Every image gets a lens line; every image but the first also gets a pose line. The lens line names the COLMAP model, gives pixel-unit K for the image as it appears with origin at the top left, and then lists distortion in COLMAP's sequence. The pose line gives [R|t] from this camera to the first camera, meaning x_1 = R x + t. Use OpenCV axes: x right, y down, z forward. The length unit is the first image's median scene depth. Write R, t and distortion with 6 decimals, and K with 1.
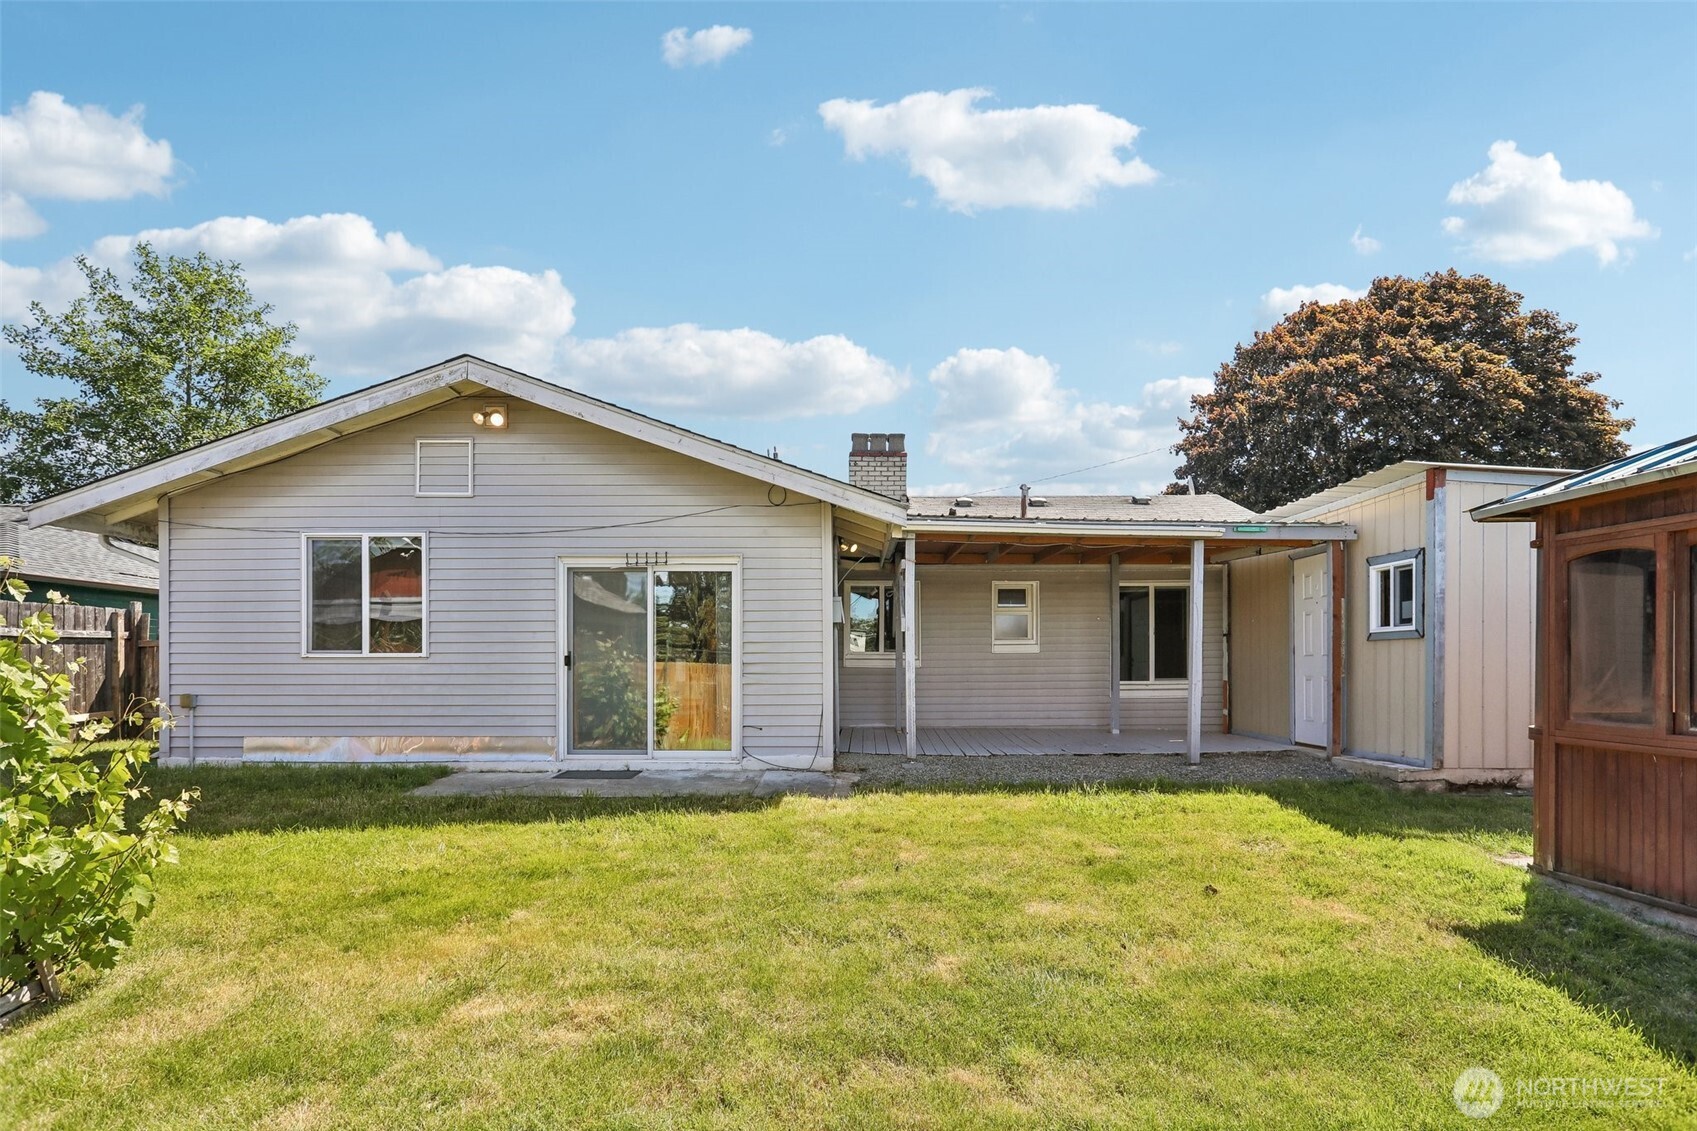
lens RADIAL K [[801.9, 0, 848.4], [0, 801.9, 658.6], [0, 0, 1]] dist [-0.003671, 0.005591]
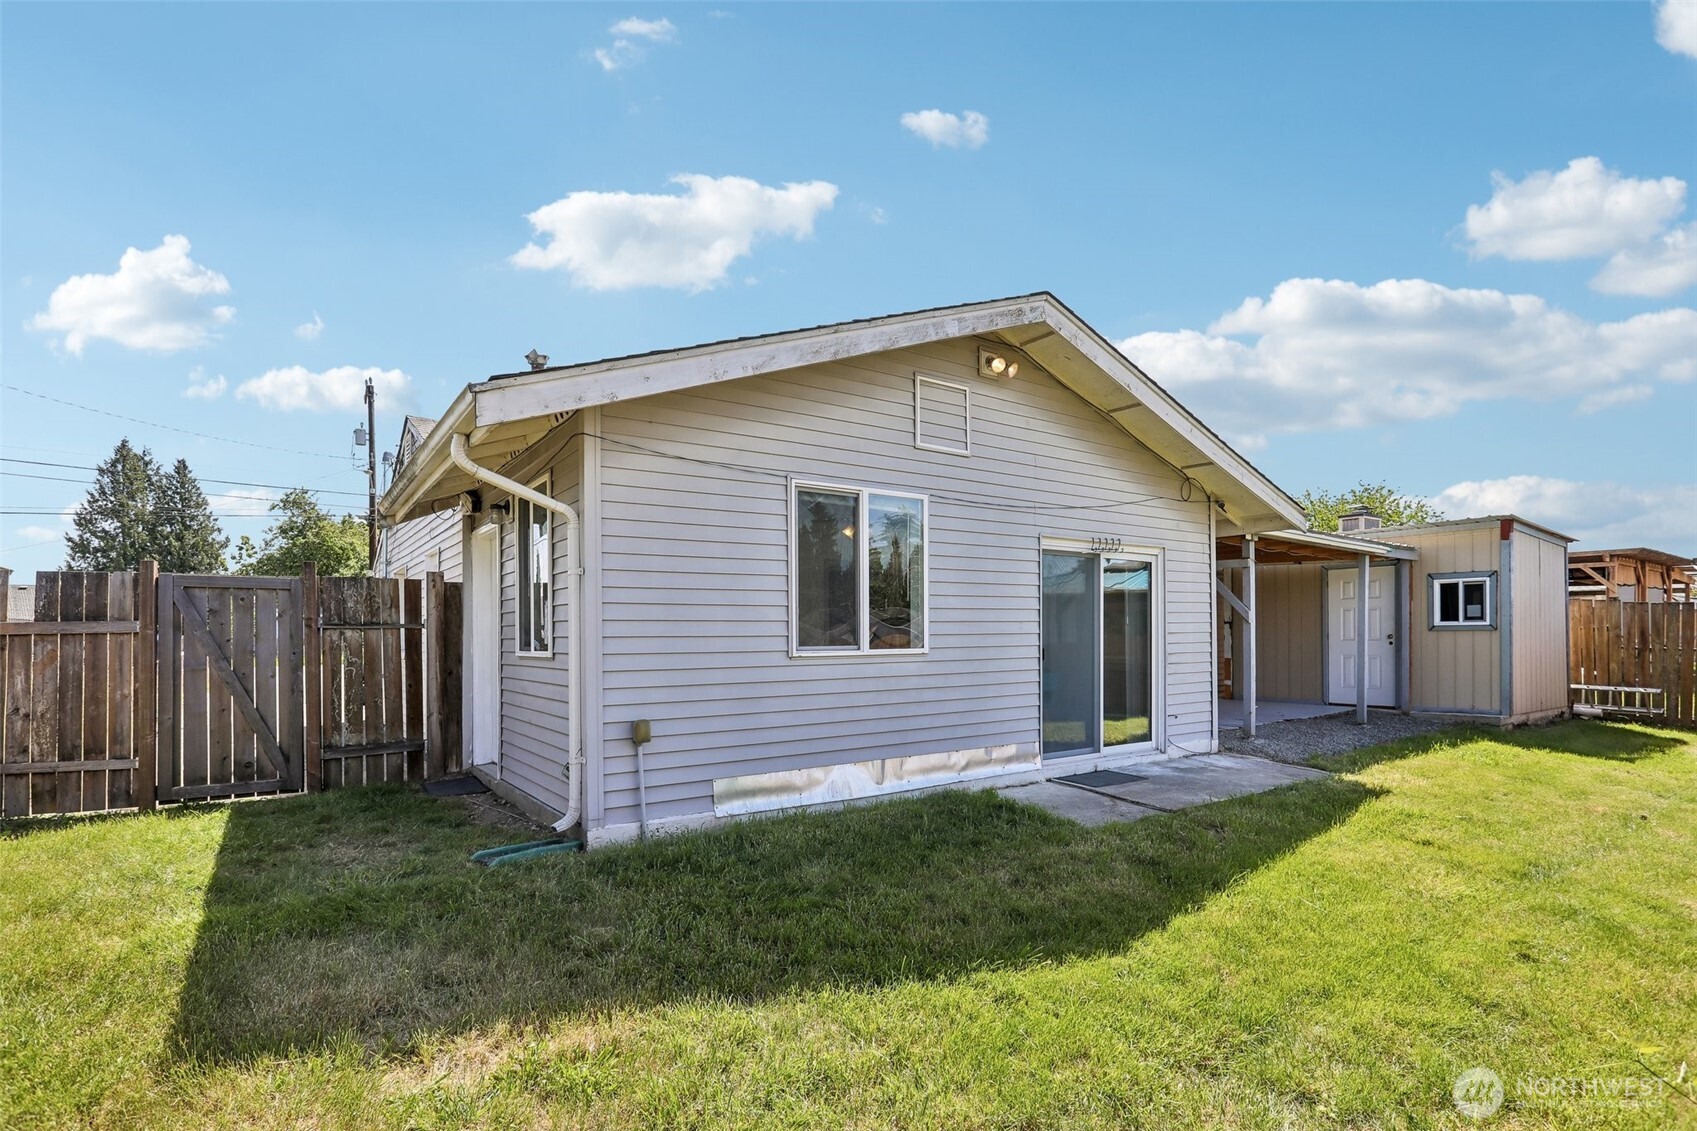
lens RADIAL K [[801.9, 0, 831.4], [0, 801.9, 629.2], [0, 0, 1]] dist [-0.003671, 0.005591]
pose [[0.825680, -0.000790, 0.564138, -1.047374], [0.004154, 0.999980, -0.004679, -0.022503], [-0.564123, 0.006207, 0.825667, 0.404580]]
